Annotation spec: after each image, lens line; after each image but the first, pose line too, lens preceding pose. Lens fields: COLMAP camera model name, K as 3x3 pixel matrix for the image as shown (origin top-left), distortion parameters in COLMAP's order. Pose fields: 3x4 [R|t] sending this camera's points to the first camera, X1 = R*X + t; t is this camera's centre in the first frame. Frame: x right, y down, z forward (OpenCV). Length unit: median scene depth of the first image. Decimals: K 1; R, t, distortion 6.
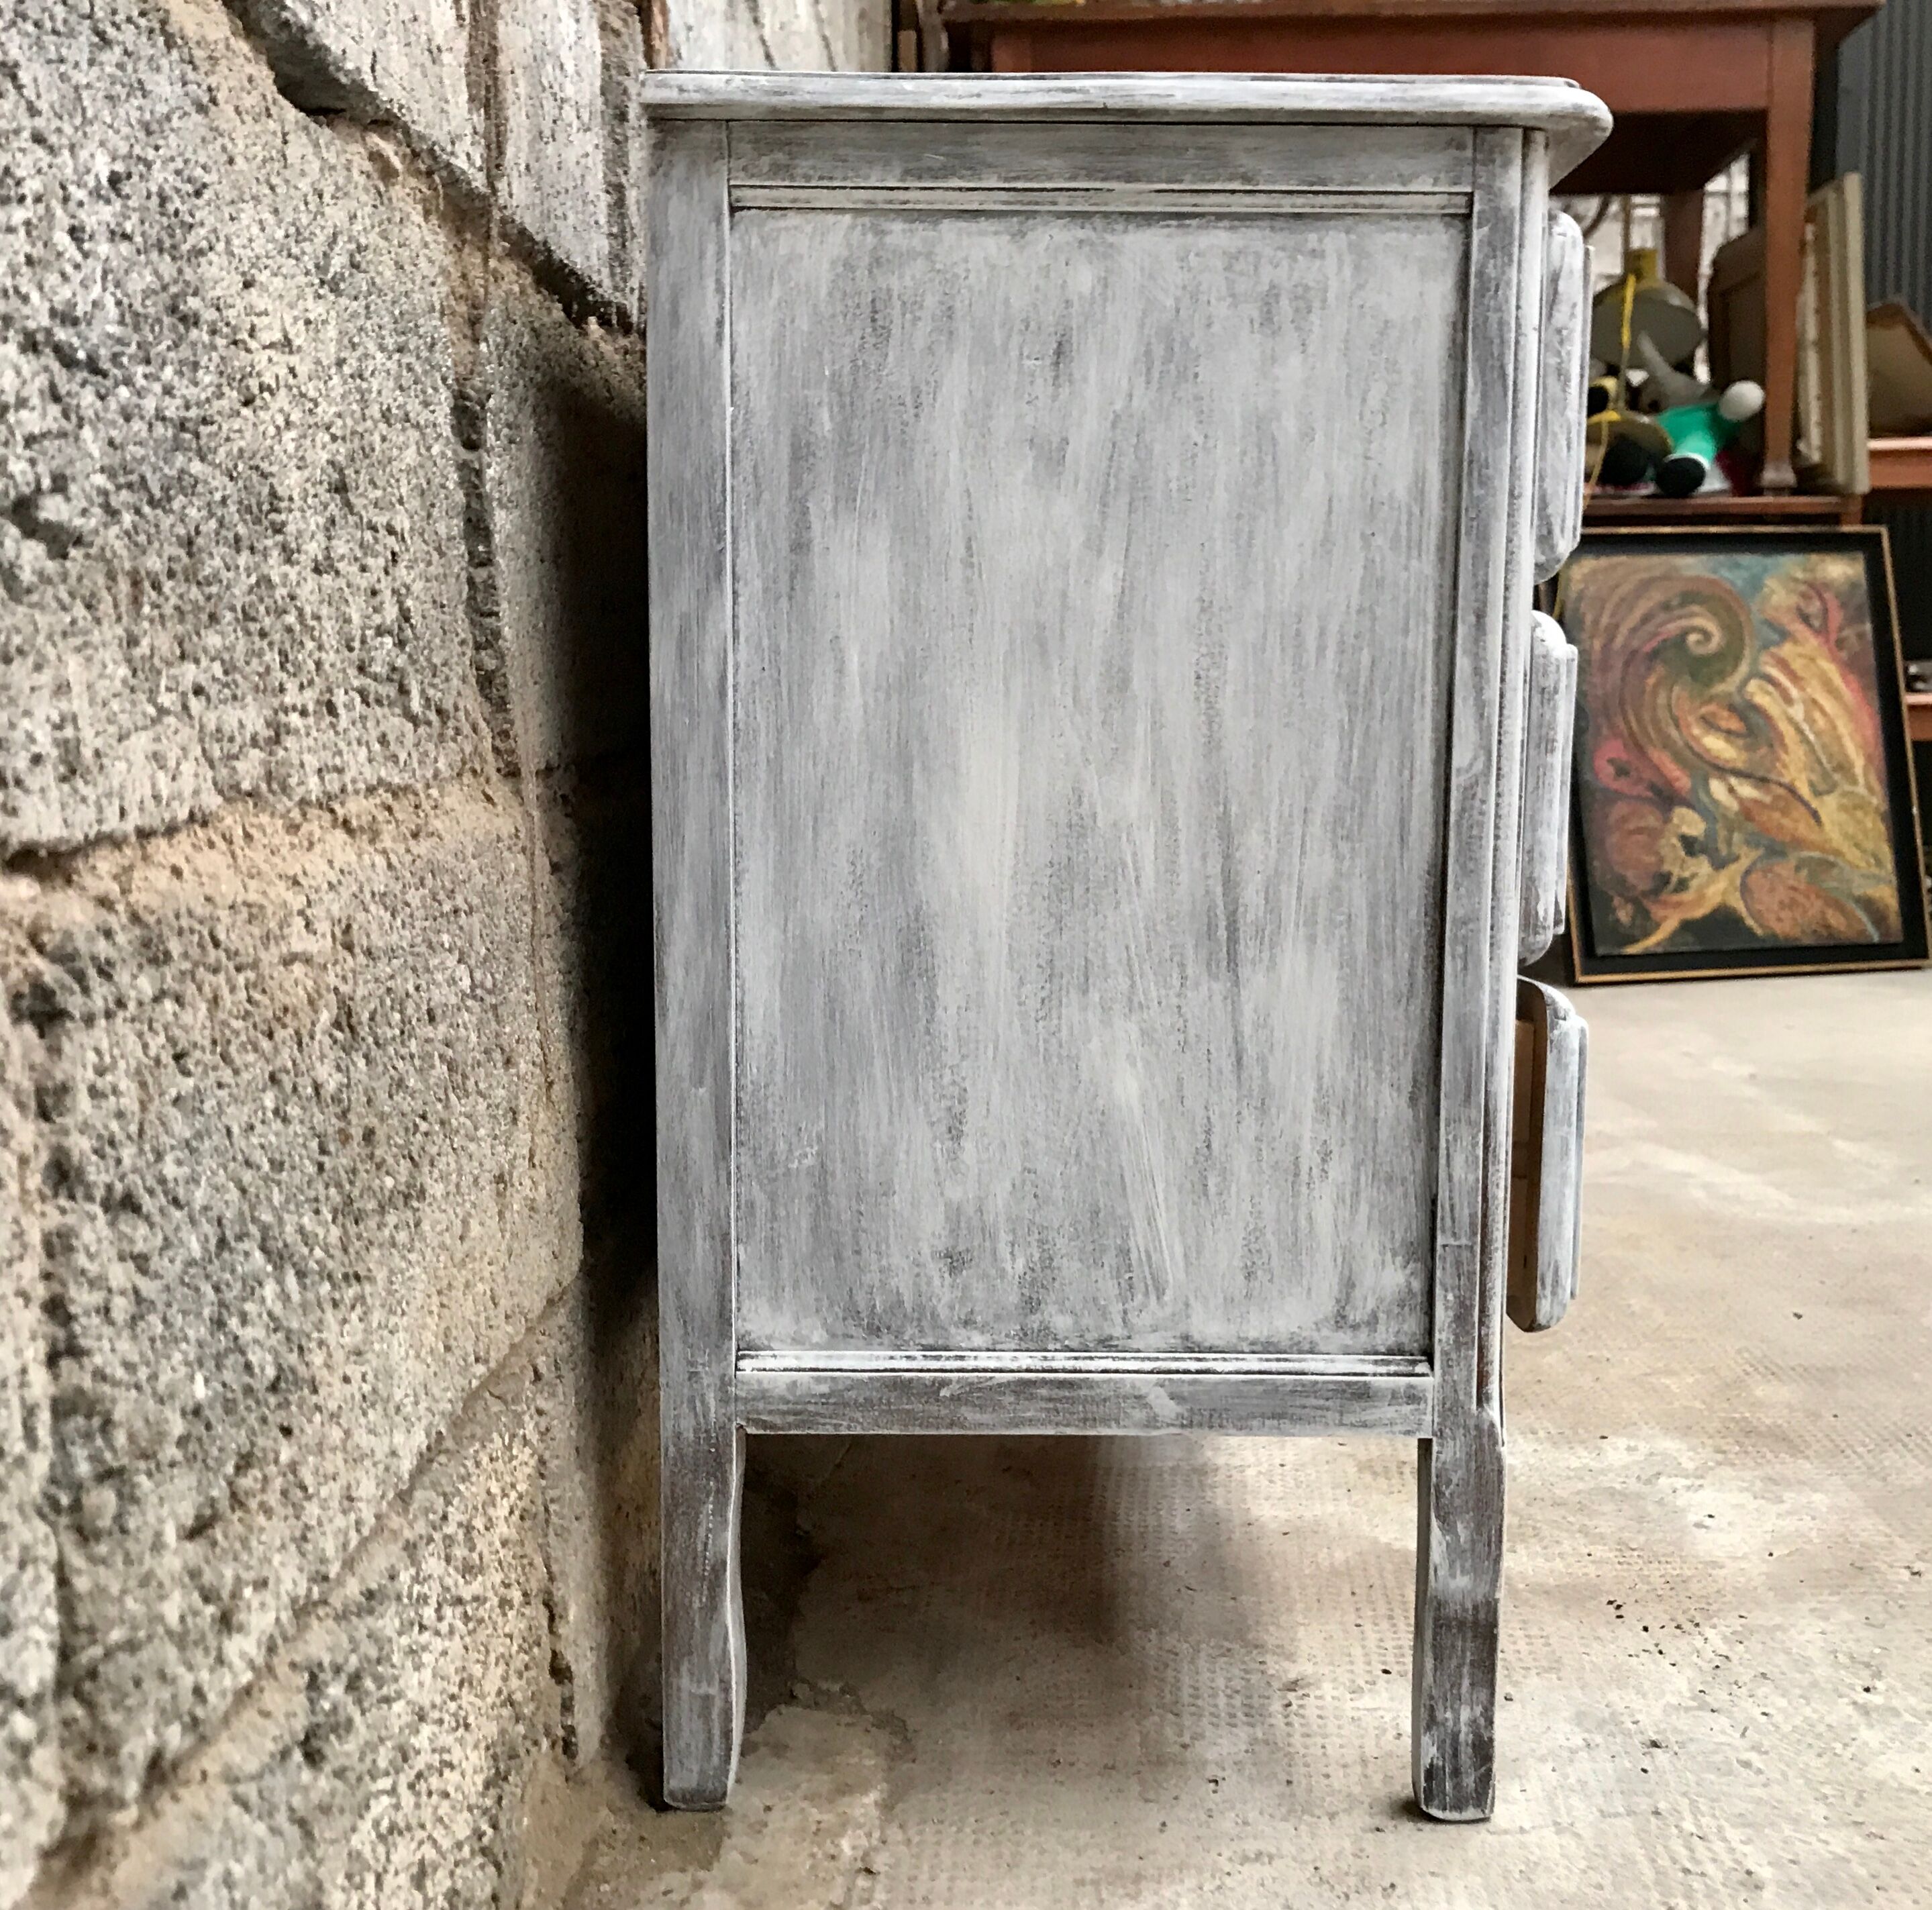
lens RADIAL K [[2209.5, 0, 1018.2], [0, 2209.5, 966.9], [0, 0, 1]] dist [0.052179, 0.000000]
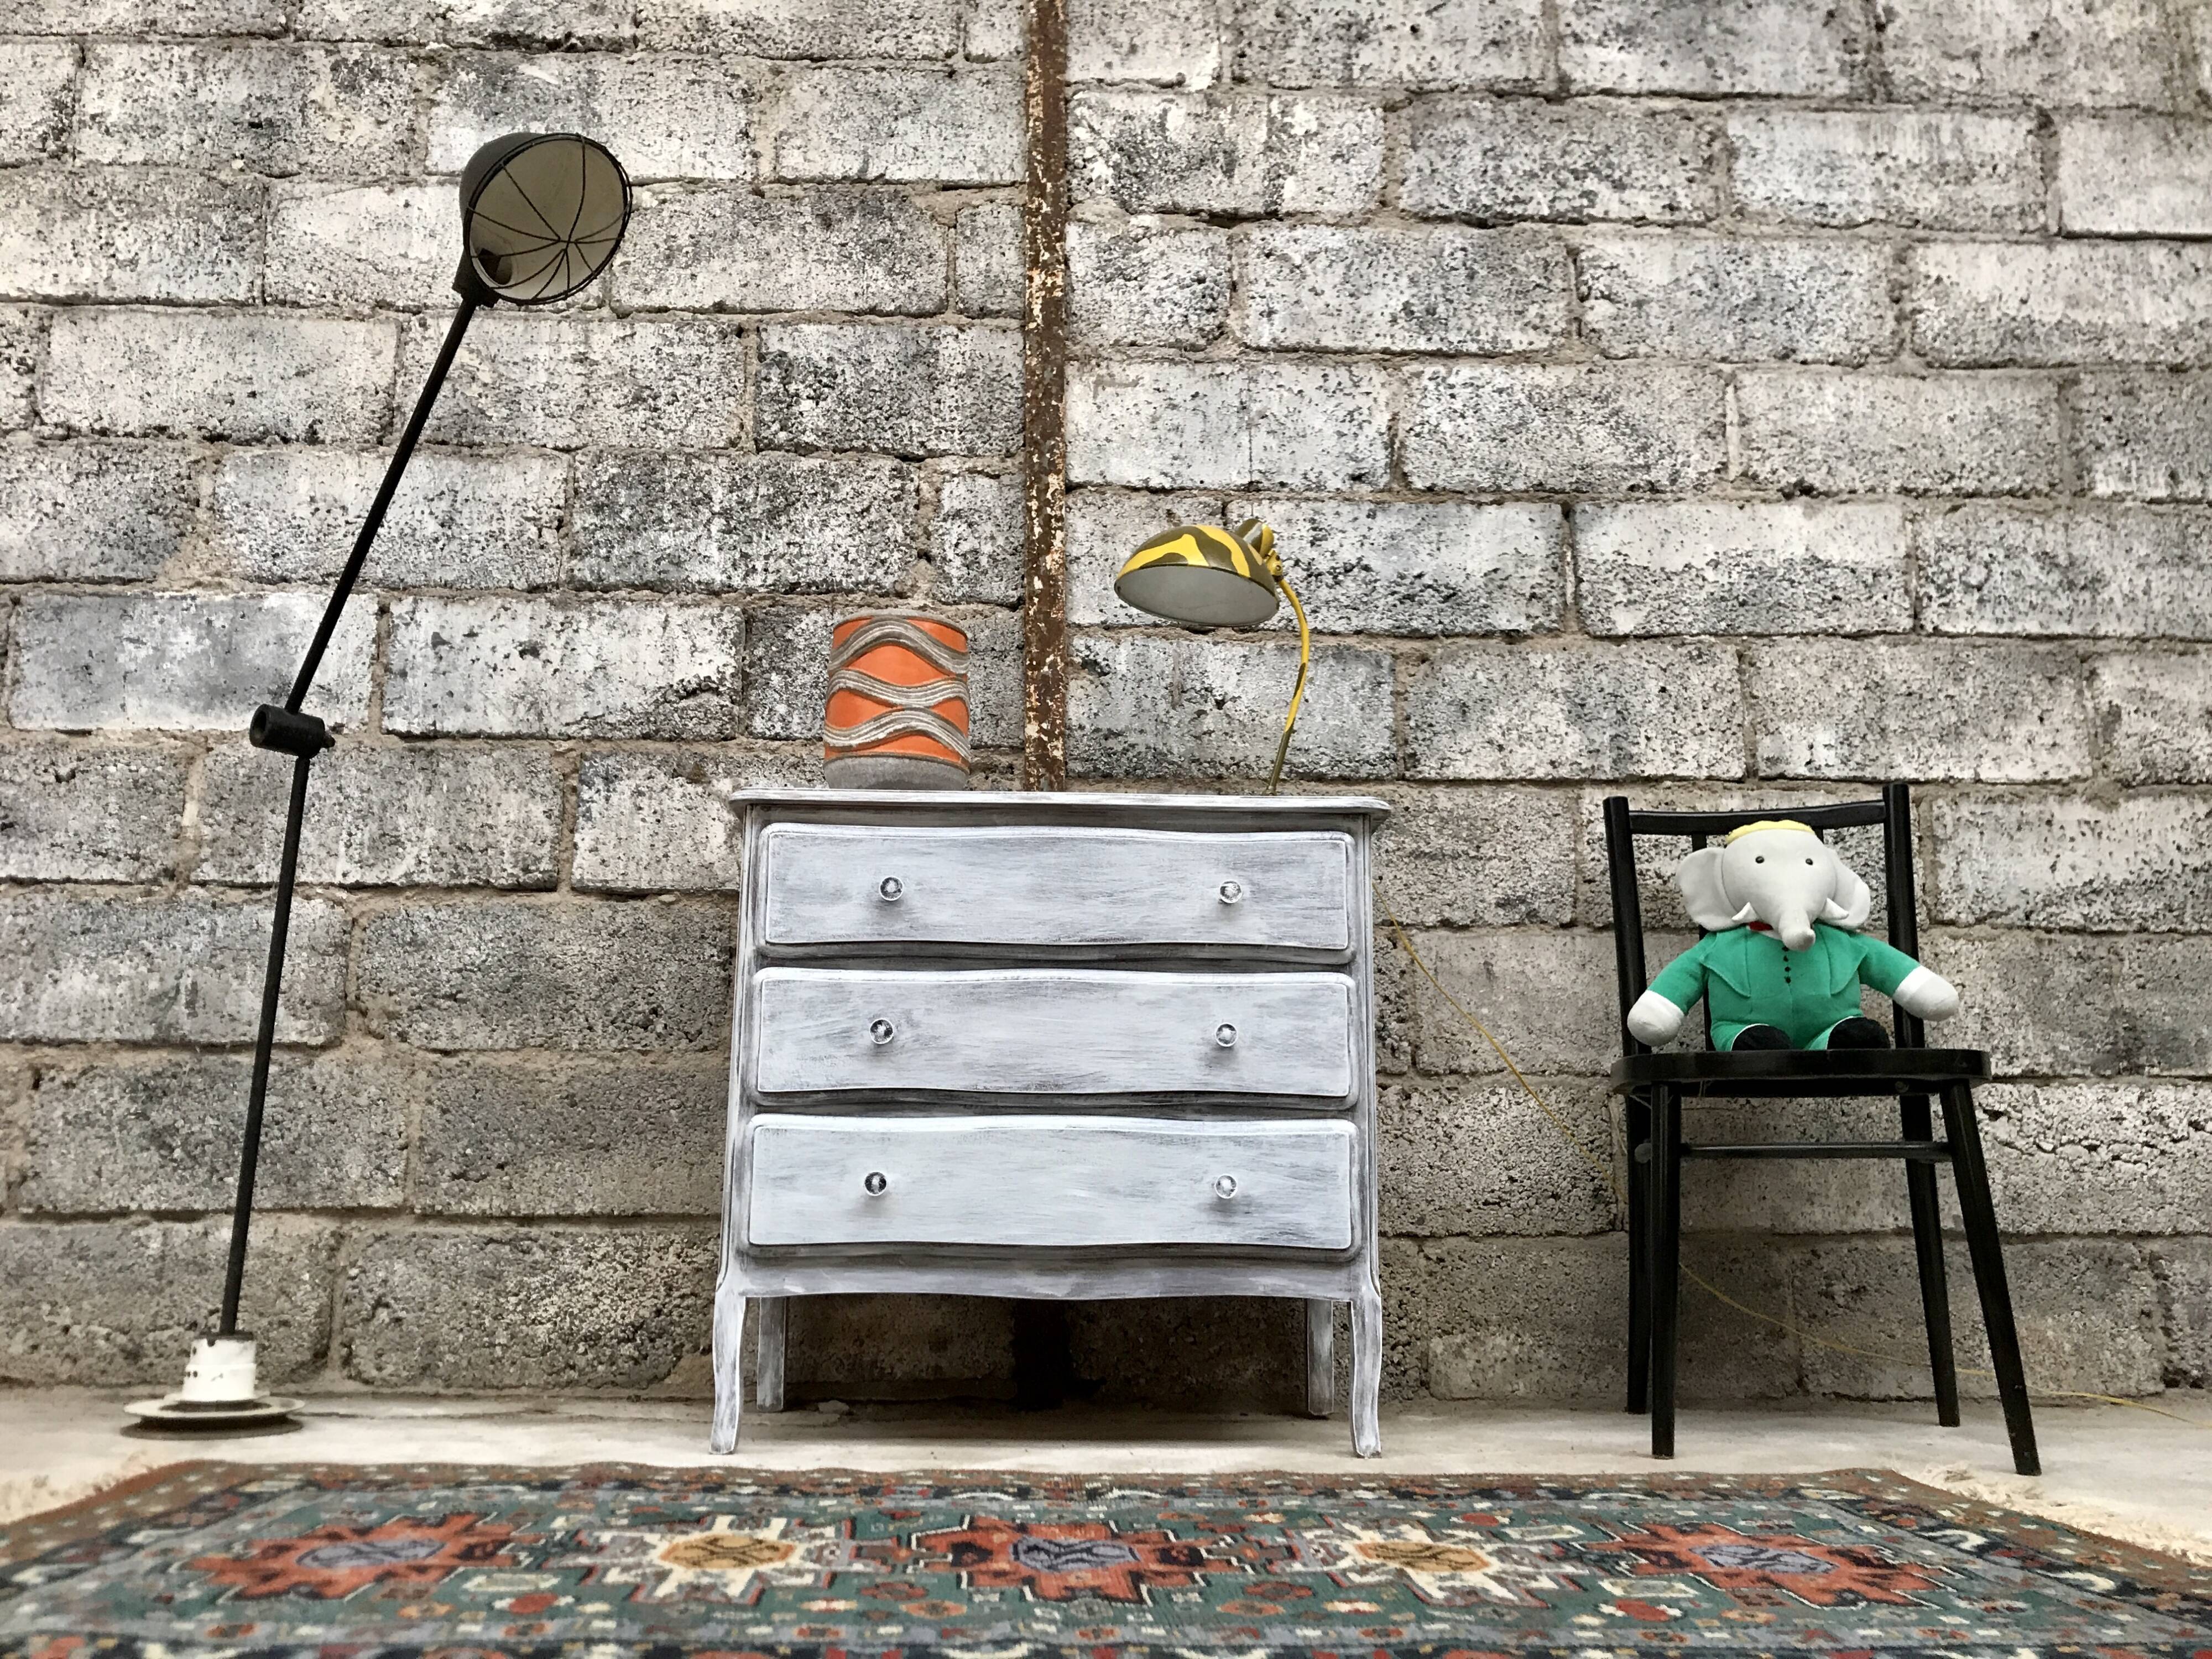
lens RADIAL K [[1842.1, 0, 1103.2], [0, 1842.1, 821.7], [0, 0, 1]] dist [0.006424, 0.006824]
pose [[0.035928, -0.192723, -0.980595, 2.443062], [-0.130558, 0.971914, -0.195801, 0.048530], [0.990789, 0.135060, 0.009758, 1.360942]]
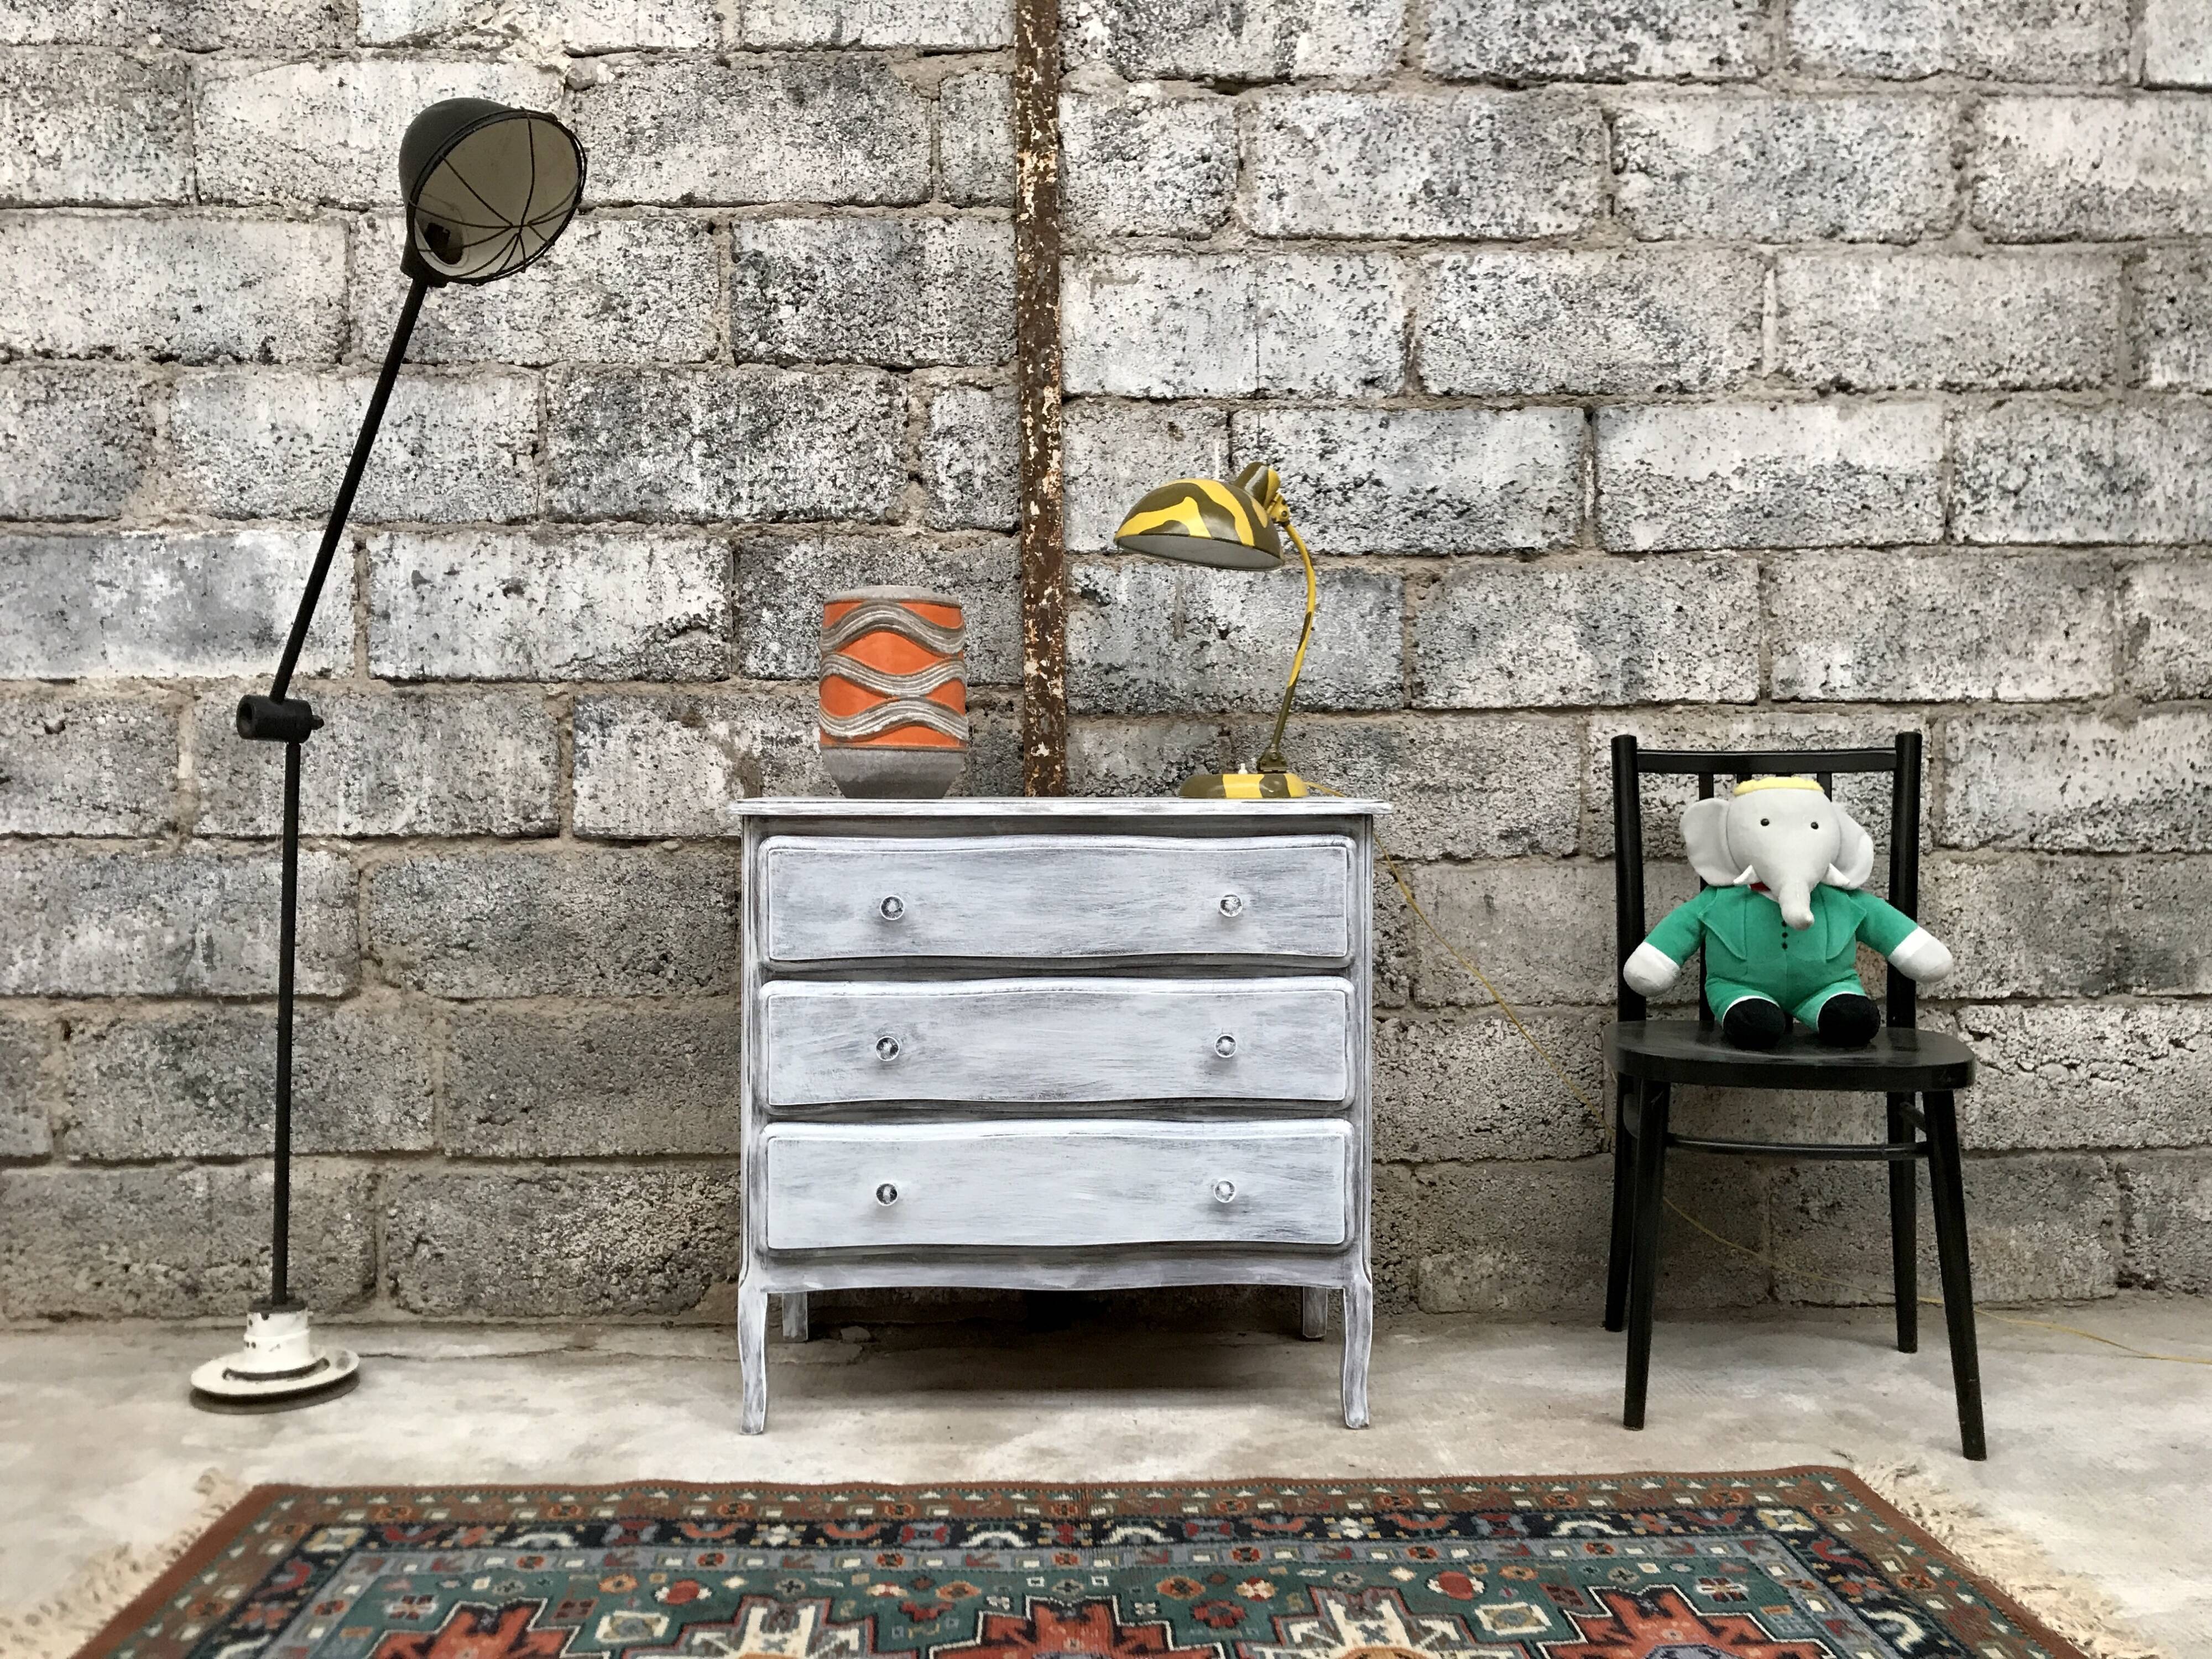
lens RADIAL K [[1842.1, 0, 1101.8], [0, 1842.1, 826.6], [0, 0, 1]] dist [0.006424, 0.006824]
pose [[0.029431, 0.023131, -0.999299, 2.470125], [-0.122222, 0.992314, 0.019369, -0.438484], [0.992066, 0.121566, 0.032032, 1.308790]]
